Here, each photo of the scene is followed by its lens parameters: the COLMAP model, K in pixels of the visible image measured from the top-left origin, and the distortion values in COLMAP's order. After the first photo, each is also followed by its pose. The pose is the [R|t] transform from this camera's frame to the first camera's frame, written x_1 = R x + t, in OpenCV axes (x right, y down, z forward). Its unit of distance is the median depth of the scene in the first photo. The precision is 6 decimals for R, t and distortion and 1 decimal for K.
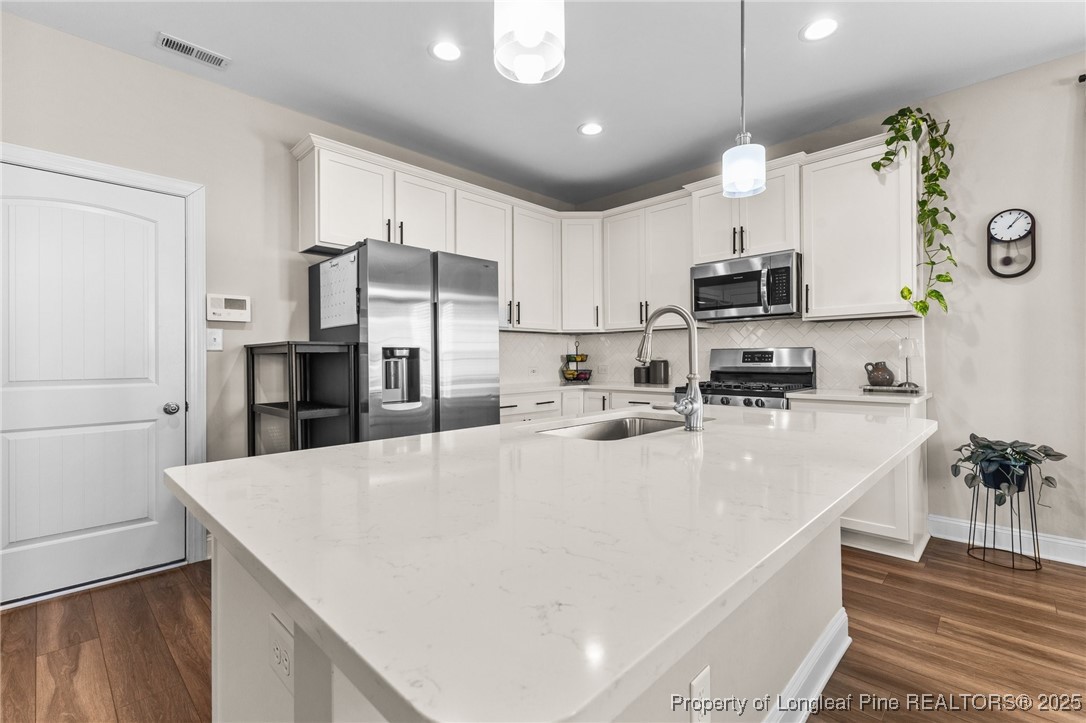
lens RADIAL K [[469.3, 0, 541.2], [0, 469.3, 353.9], [0, 0, 1]] dist [0.013015, -0.004582]
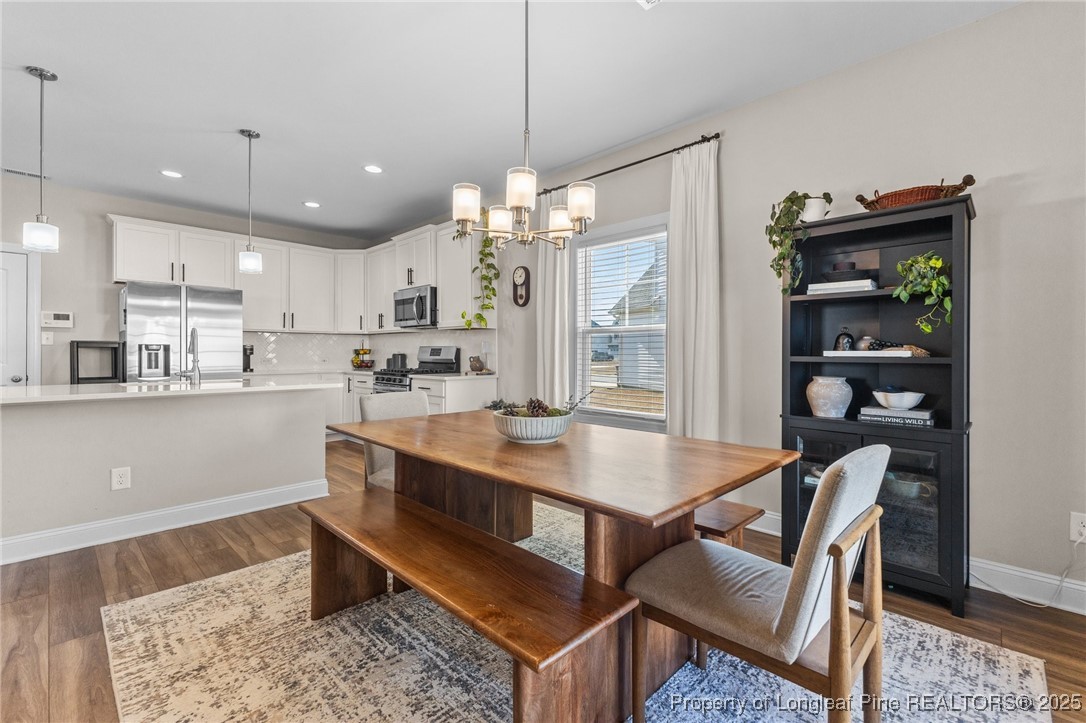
lens RADIAL K [[469.3, 0, 542.8], [0, 469.3, 352.9], [0, 0, 1]] dist [0.013015, -0.004582]
pose [[0.999948, 0.009299, 0.004079, 1.015642], [-0.009350, 0.999875, 0.012713, -0.017040], [-0.003961, -0.012750, 0.999911, -0.658023]]
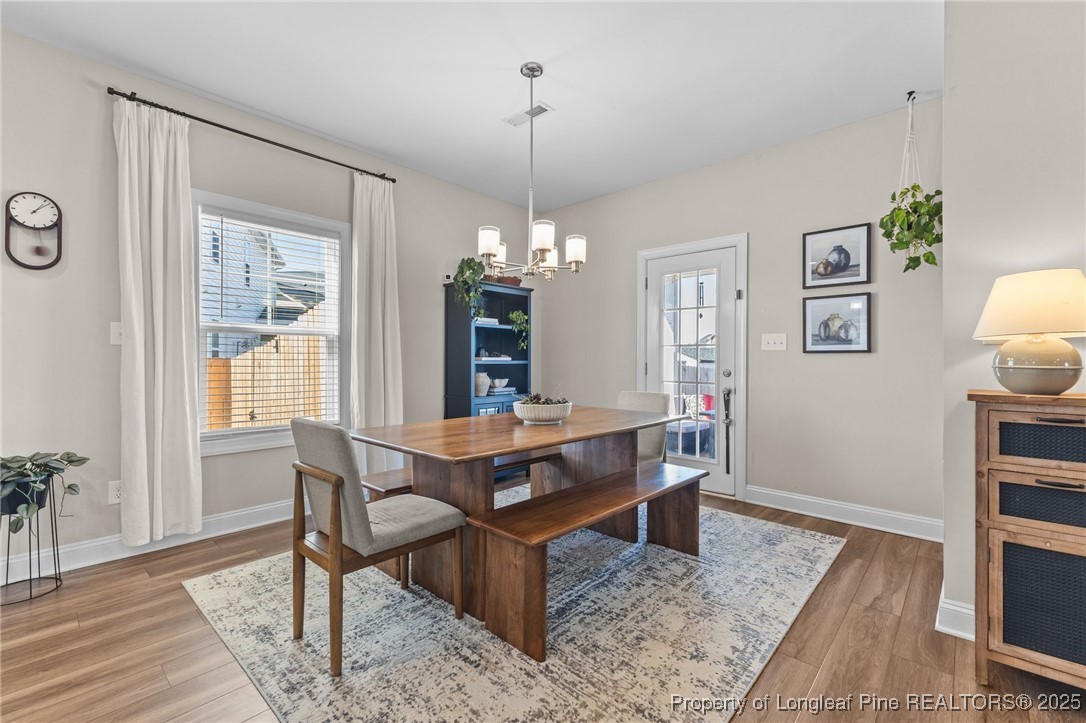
lens RADIAL K [[469.3, 0, 540.1], [0, 469.3, 361.8], [0, 0, 1]] dist [0.013015, -0.004582]
pose [[-0.033747, 0.000598, 0.999430, 0.063505], [-0.018236, 0.999833, -0.001215, -0.003071], [-0.999264, -0.018267, -0.033731, 0.068273]]
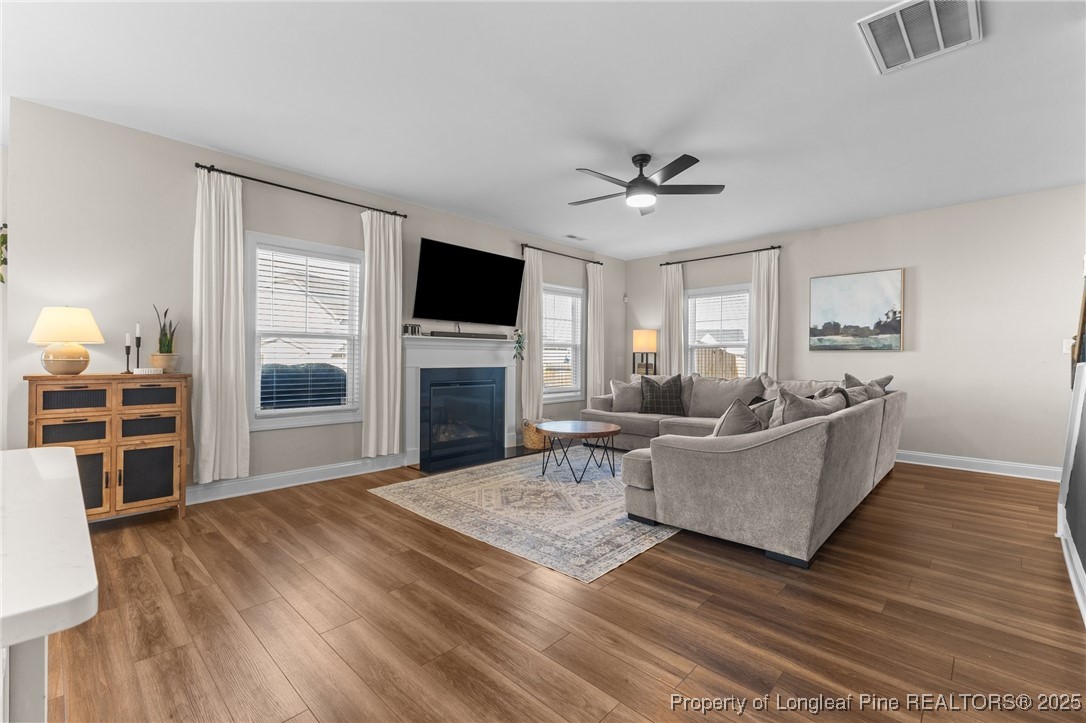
lens RADIAL K [[469.3, 0, 543.3], [0, 469.3, 355.5], [0, 0, 1]] dist [0.013015, -0.004582]
pose [[-0.999909, -0.000186, -0.013478, -0.425372], [0.000147, 0.999694, -0.024733, 0.008324], [0.013479, -0.024733, -0.999603, 0.507399]]
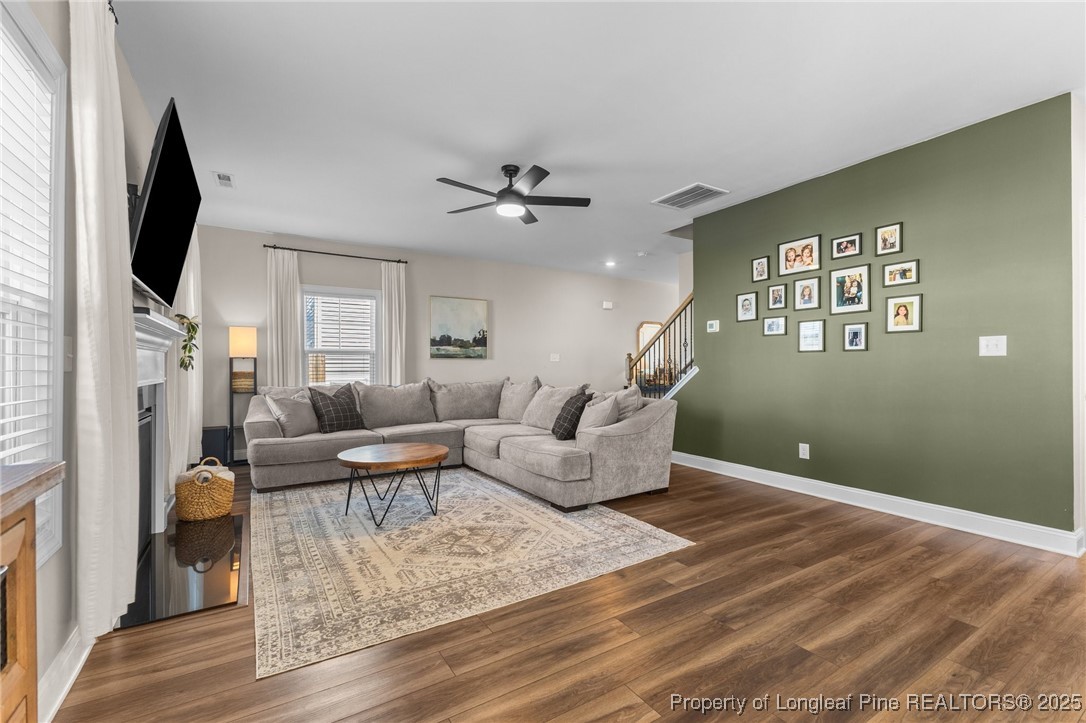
lens RADIAL K [[469.3, 0, 541.0], [0, 469.3, 370.6], [0, 0, 1]] dist [0.013015, -0.004582]
pose [[-0.232398, 0.016974, -0.972473, 0.595837], [0.020068, 0.999719, 0.012653, -0.018549], [0.972414, -0.016575, -0.232673, -0.429332]]
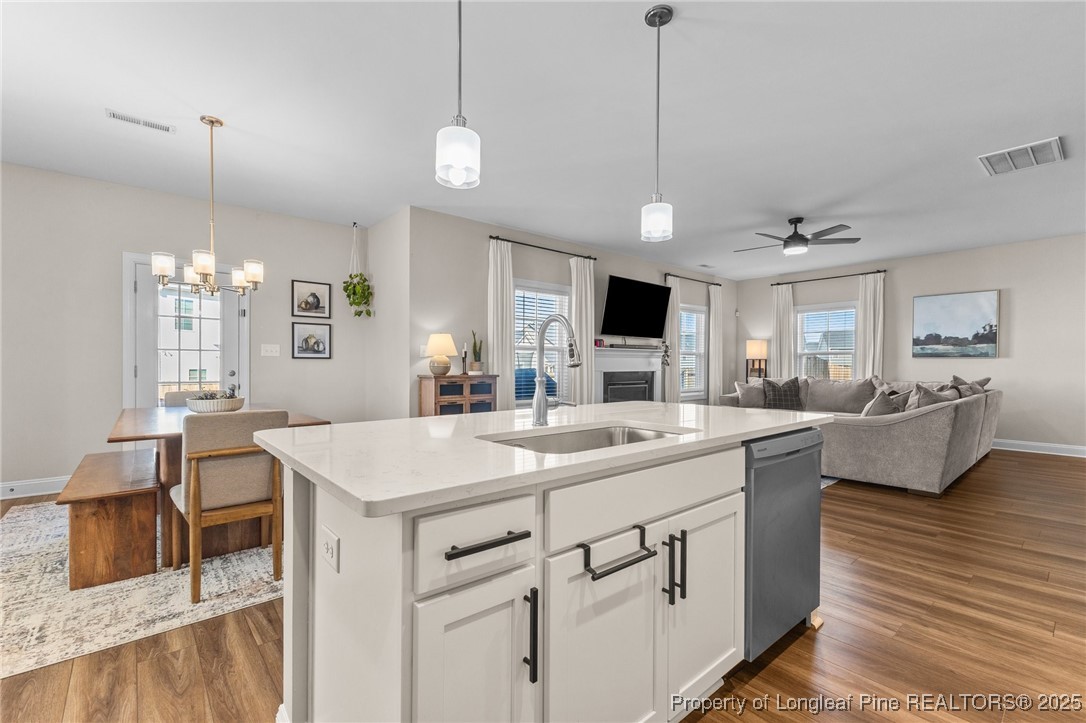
lens RADIAL K [[469.3, 0, 542.1], [0, 469.3, 365.6], [0, 0, 1]] dist [0.013015, -0.004582]
pose [[-0.996184, 0.001184, 0.087266, 0.112930], [-0.000159, 0.999882, -0.015374, 0.018069], [-0.087274, -0.015329, -0.996066, 1.116655]]
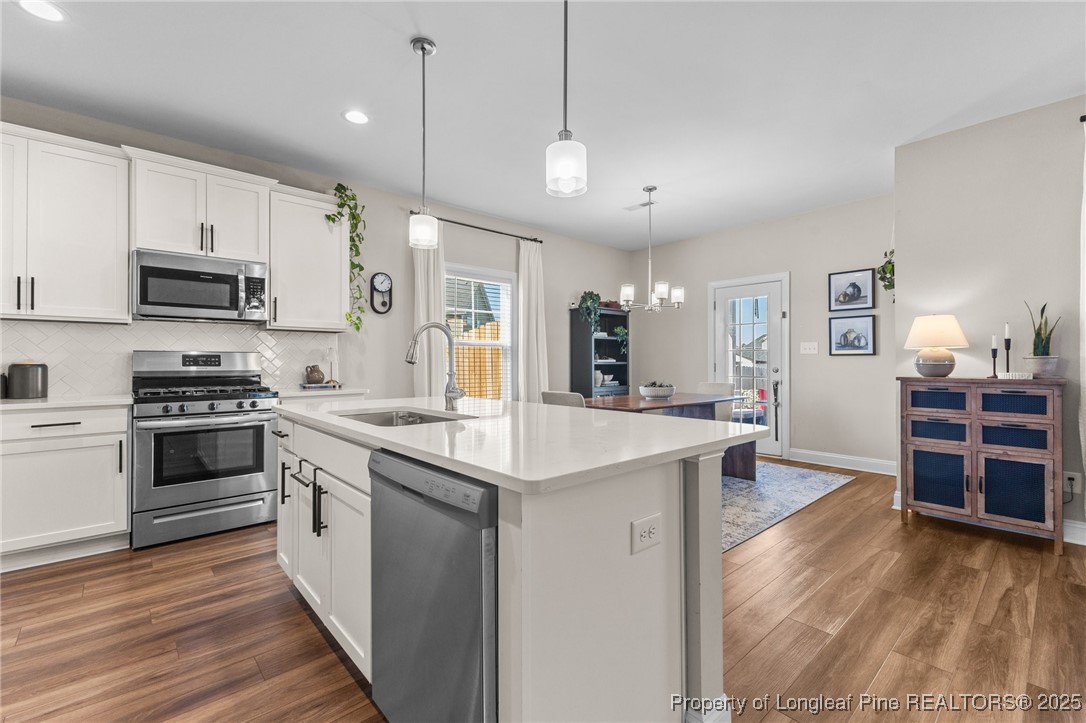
lens RADIAL K [[469.3, 0, 540.6], [0, 469.3, 361.4], [0, 0, 1]] dist [0.013015, -0.004582]
pose [[0.066488, 0.005119, 0.997774, -0.586675], [-0.013367, 0.999902, -0.004240, 0.004361], [-0.997698, -0.013056, 0.066550, 0.315455]]
